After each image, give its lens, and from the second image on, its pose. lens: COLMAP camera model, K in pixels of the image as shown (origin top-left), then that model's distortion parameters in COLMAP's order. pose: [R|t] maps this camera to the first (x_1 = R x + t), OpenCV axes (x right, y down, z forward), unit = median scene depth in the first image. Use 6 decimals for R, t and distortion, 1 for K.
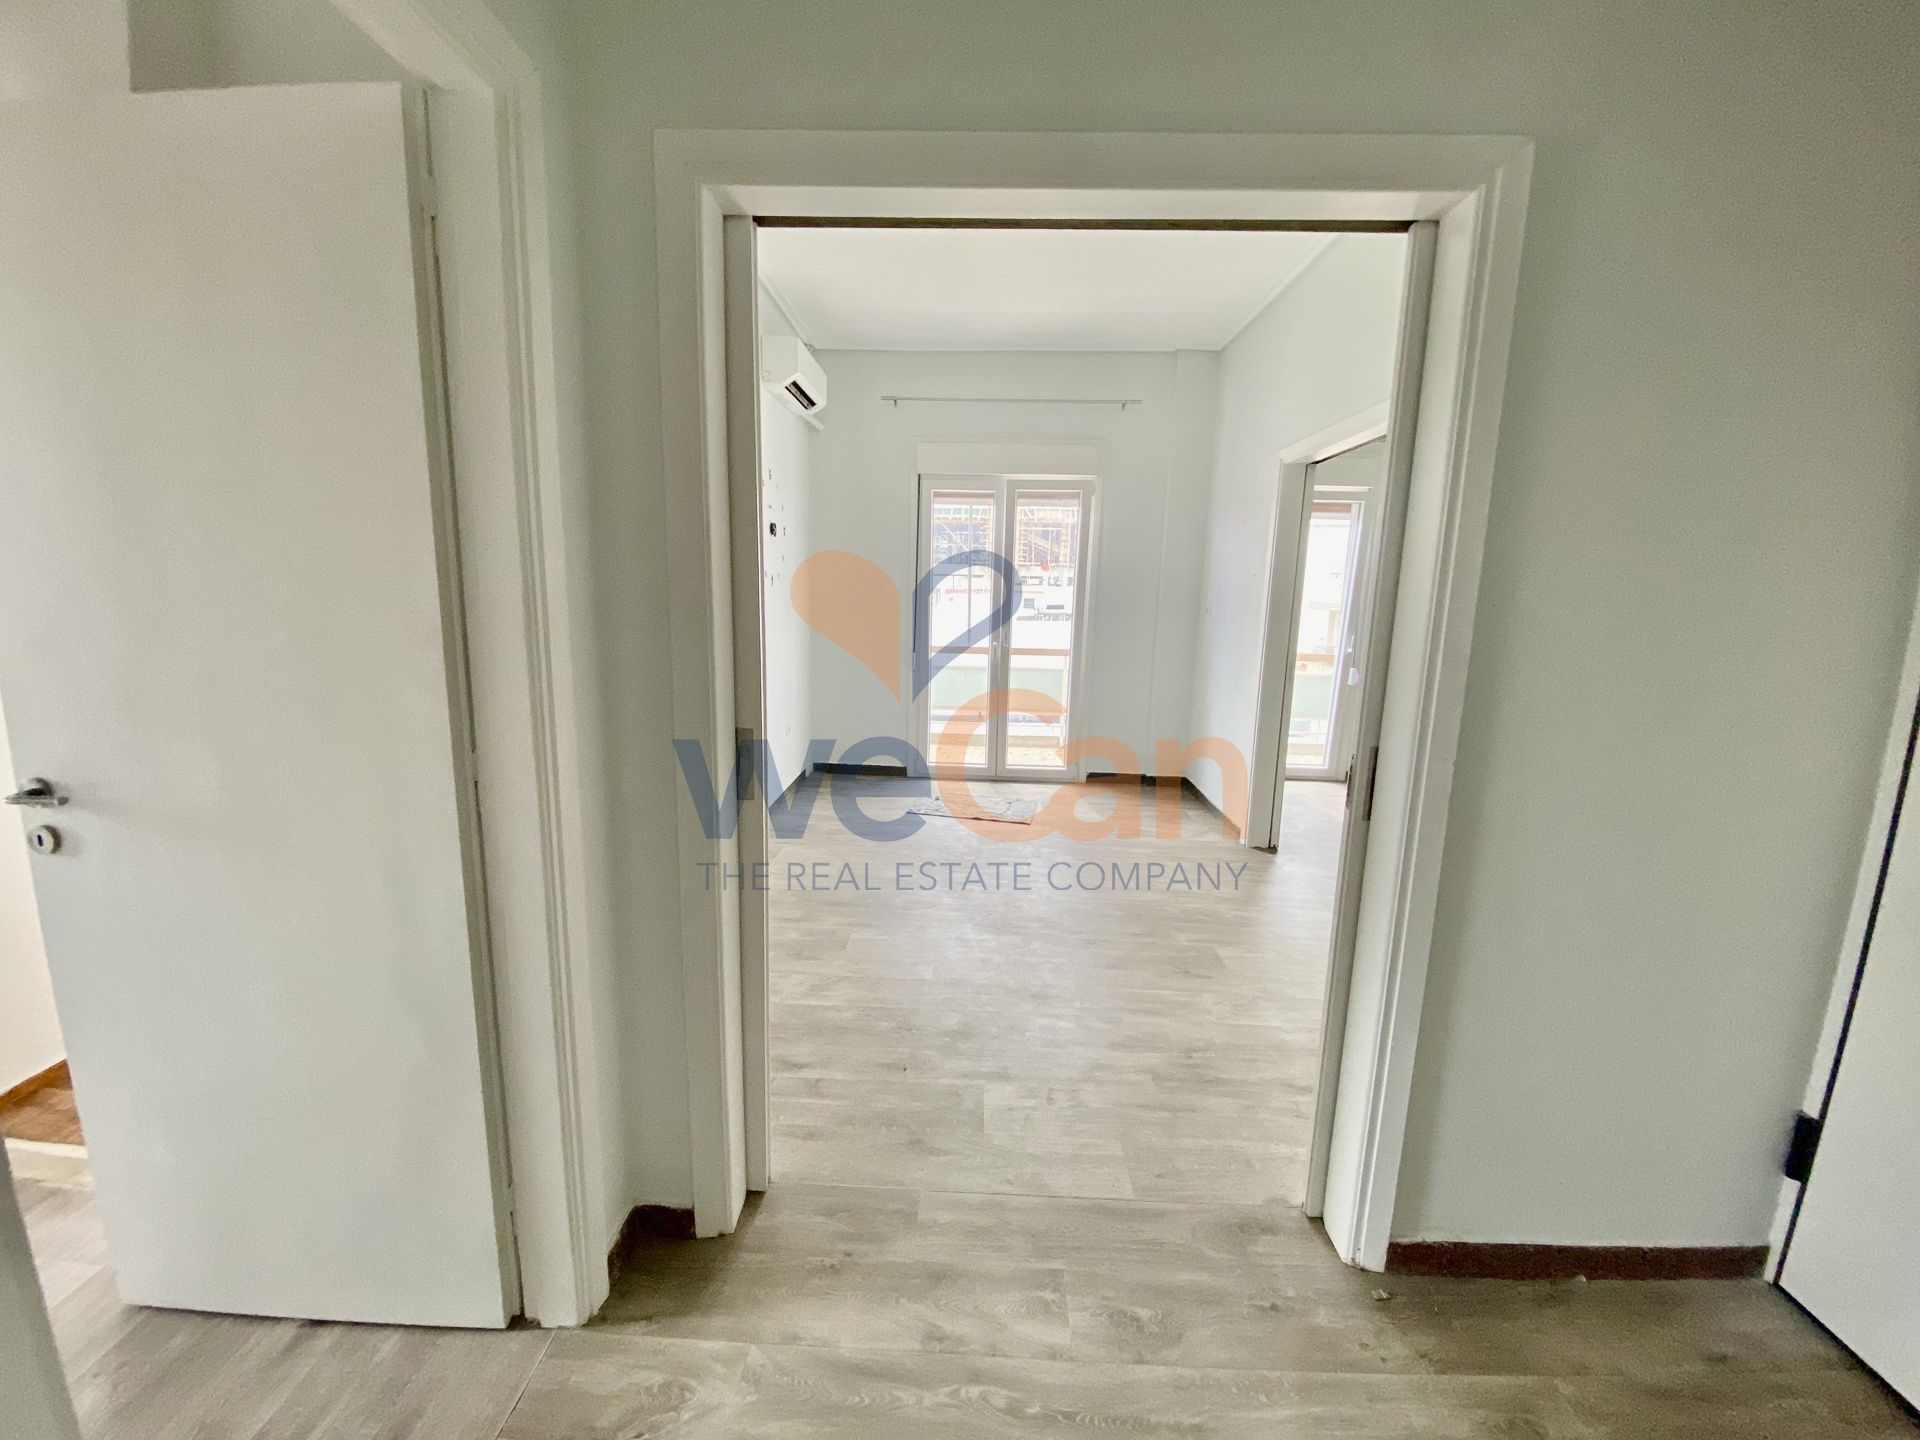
lens RADIAL K [[778.7, 0, 952.7], [0, 778.7, 722.0], [0, 0, 1]] dist [0.020095, -0.020814]
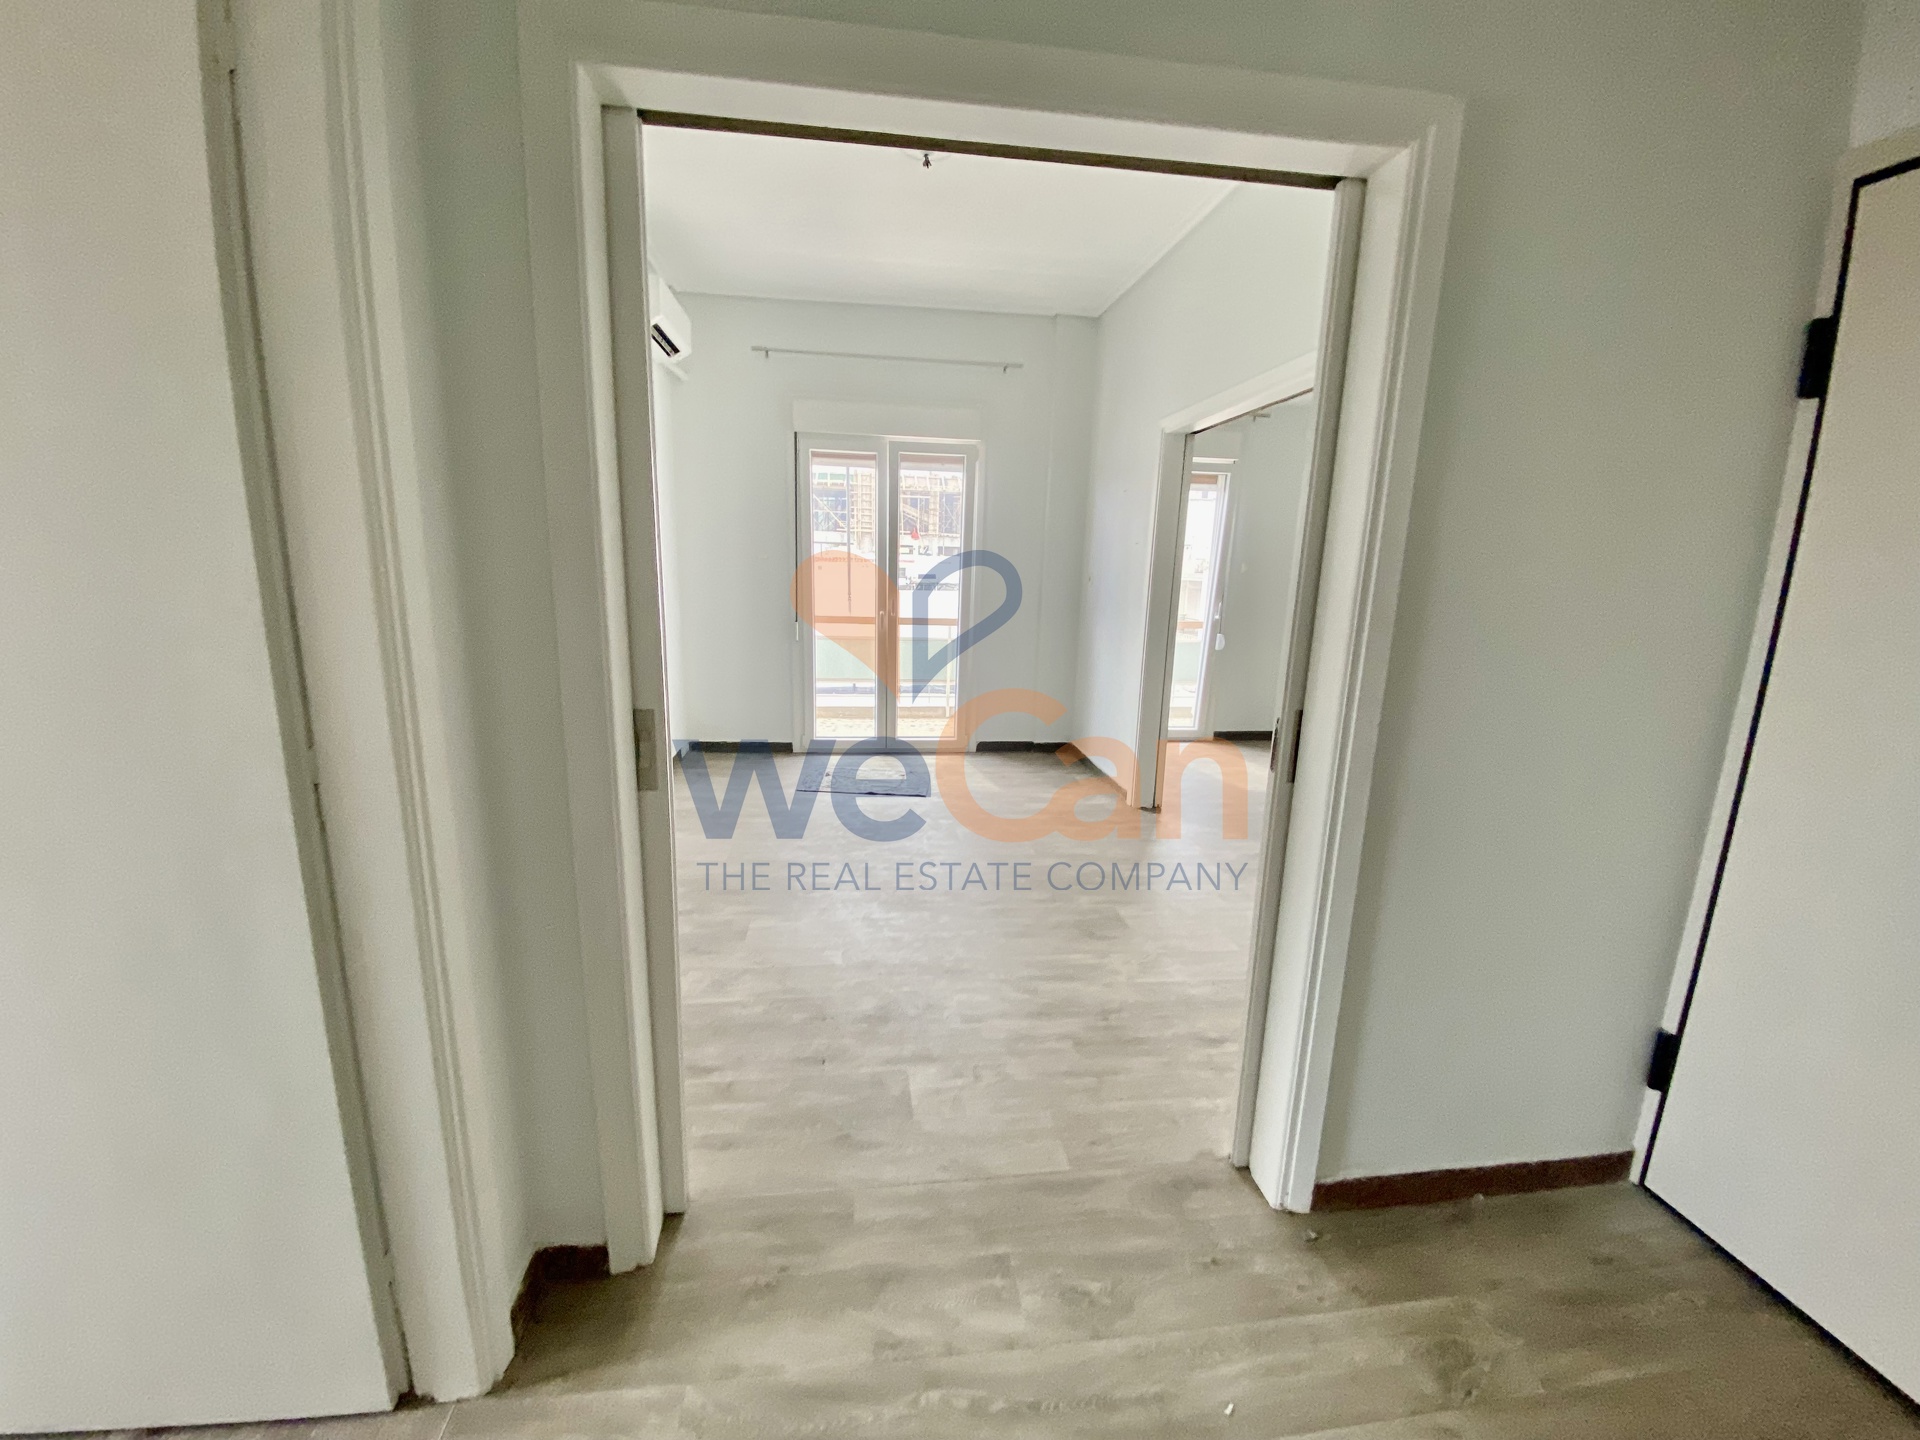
lens RADIAL K [[778.7, 0, 952.7], [0, 778.7, 722.0], [0, 0, 1]] dist [0.020095, -0.020814]
pose [[0.985996, -0.030611, 0.163937, -0.063996], [0.024344, 0.998899, 0.040104, -0.003713], [-0.164984, -0.035552, 0.985655, 0.066226]]
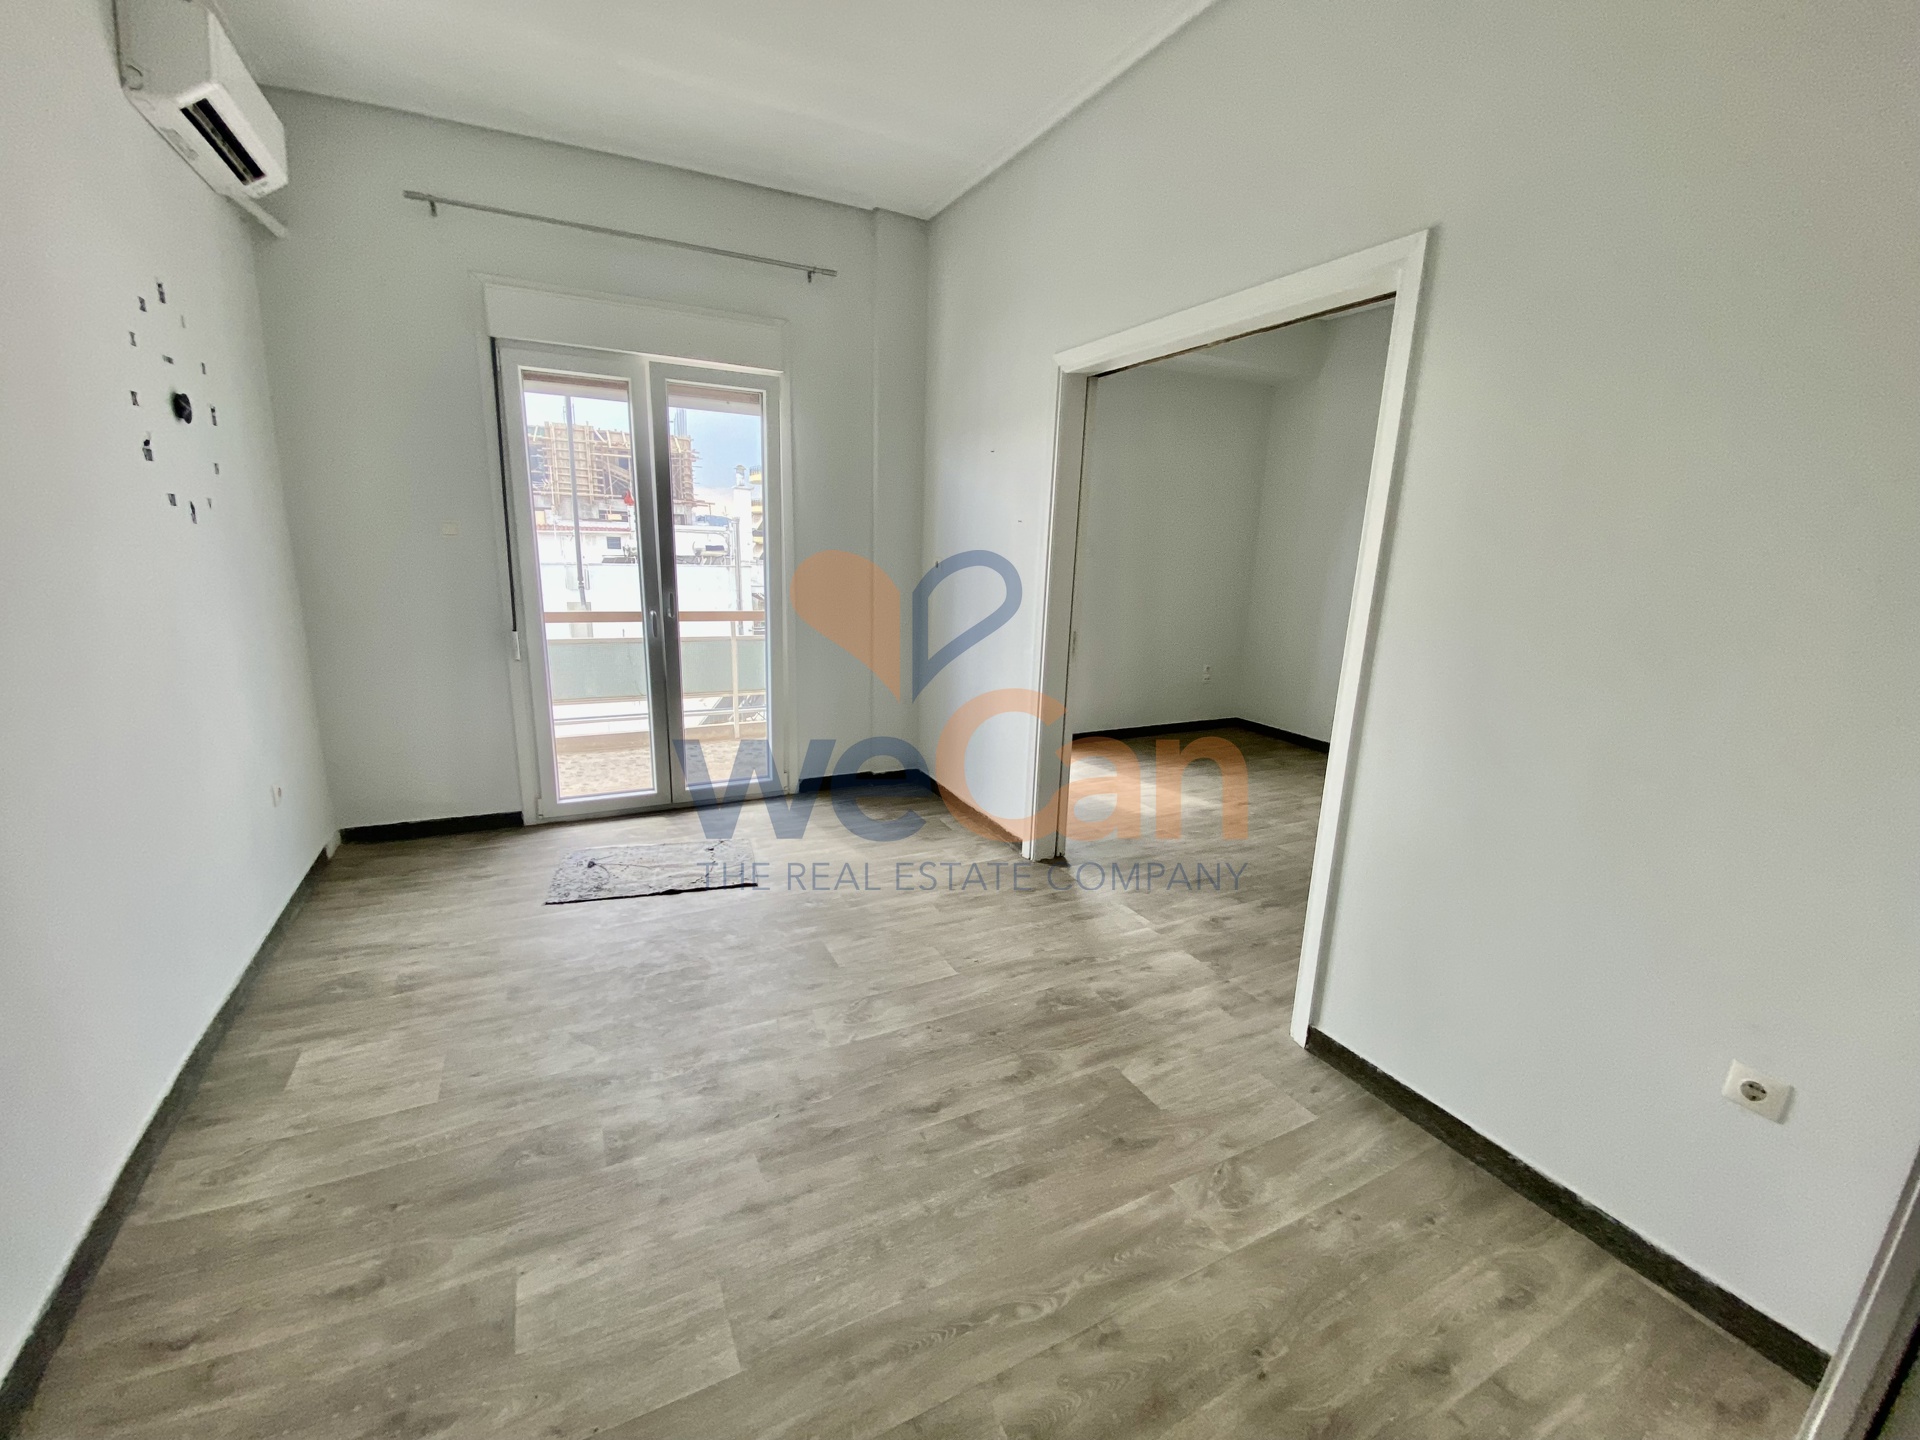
lens RADIAL K [[778.7, 0, 952.7], [0, 778.7, 722.0], [0, 0, 1]] dist [0.020095, -0.020814]
pose [[0.872392, -0.106285, 0.477111, -0.159912], [0.070010, 0.993180, 0.093236, -0.161572], [-0.483767, -0.047935, 0.873883, 0.857261]]
